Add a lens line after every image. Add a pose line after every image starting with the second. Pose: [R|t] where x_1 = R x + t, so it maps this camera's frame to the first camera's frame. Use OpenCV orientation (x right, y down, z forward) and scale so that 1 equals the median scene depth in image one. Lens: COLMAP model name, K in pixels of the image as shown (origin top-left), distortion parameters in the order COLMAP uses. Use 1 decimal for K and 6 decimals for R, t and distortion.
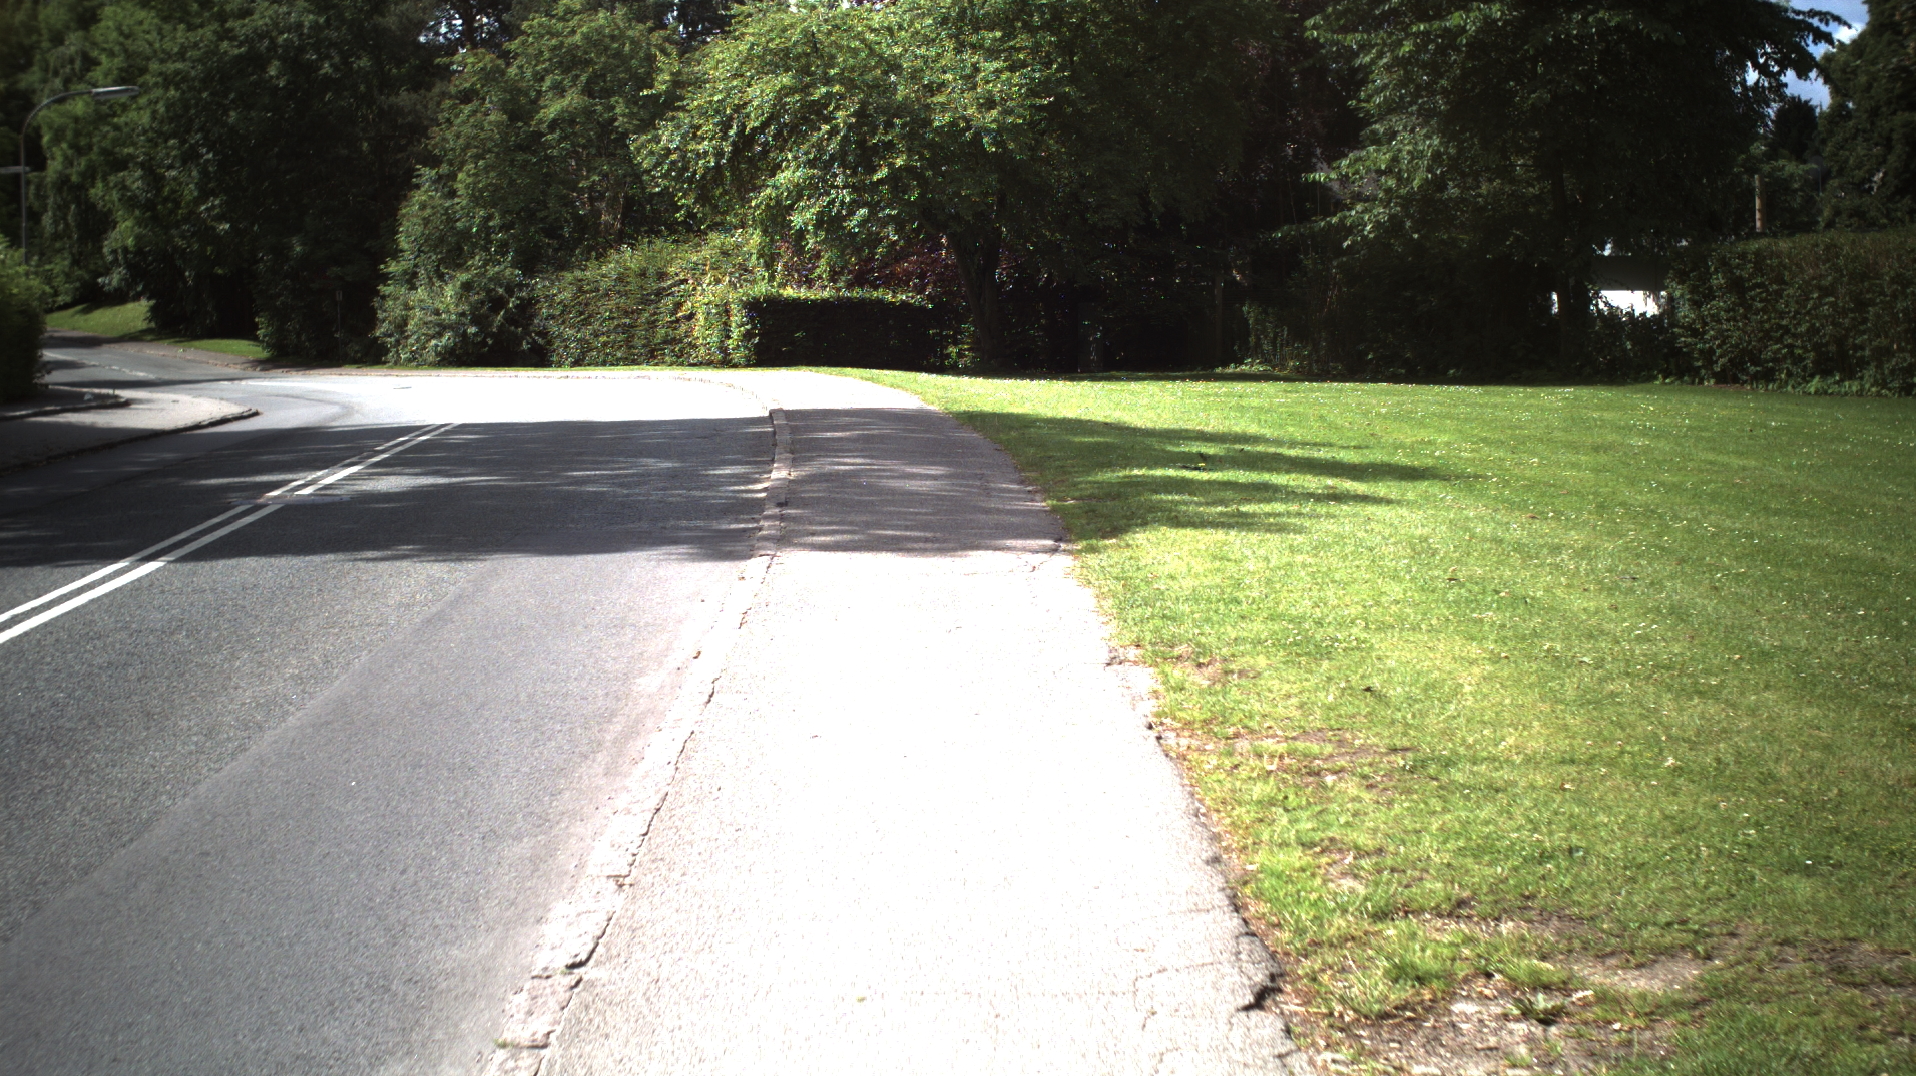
lens RADIAL K [[3400.5, 0, 958.0], [0, 3400.5, 538.0], [0, 0, 1]] dist [-0.349765, 0.665823]
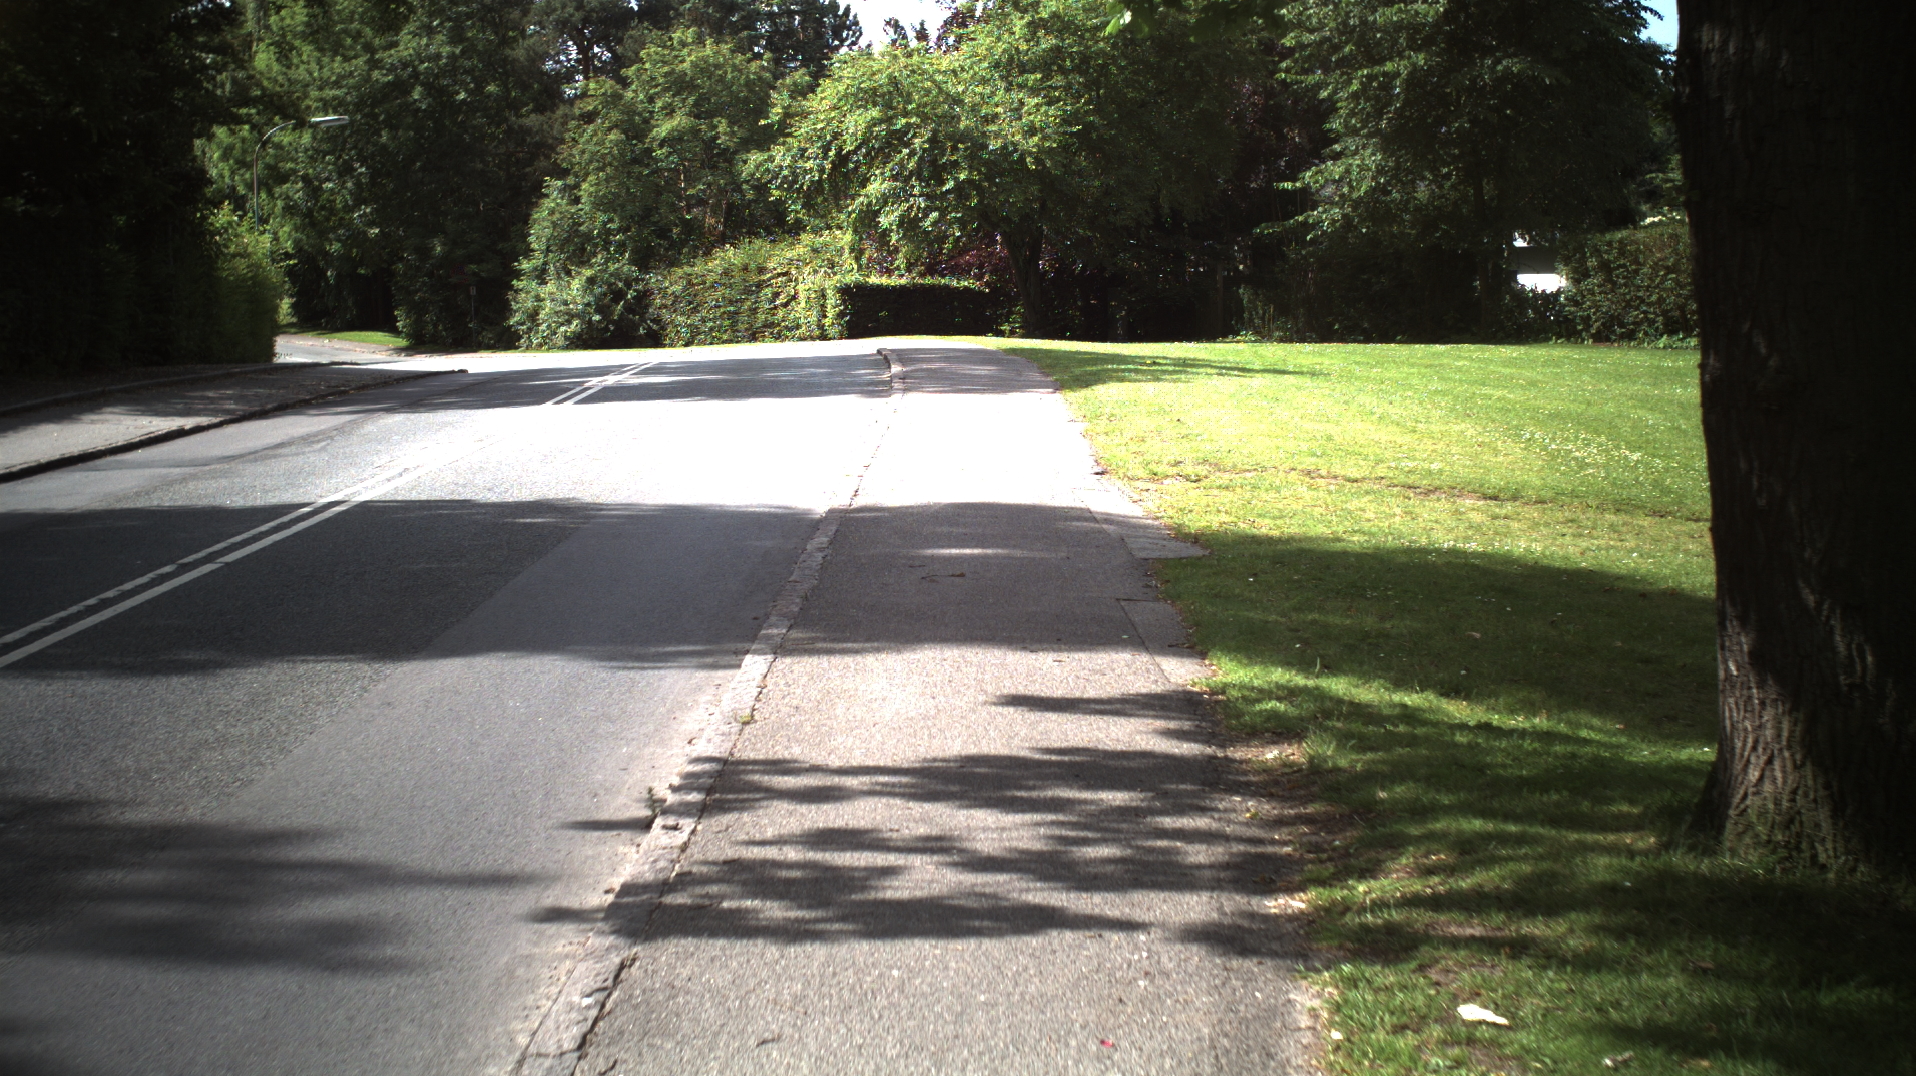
lens RADIAL K [[3400.5, 0, 958.0], [0, 3400.5, 538.0], [0, 0, 1]] dist [-0.349765, 0.665823]
pose [[0.999832, -0.005119, -0.017590, 0.002508], [0.005097, 0.999986, -0.001300, 0.024433], [0.017596, 0.001210, 0.999844, -0.248359]]
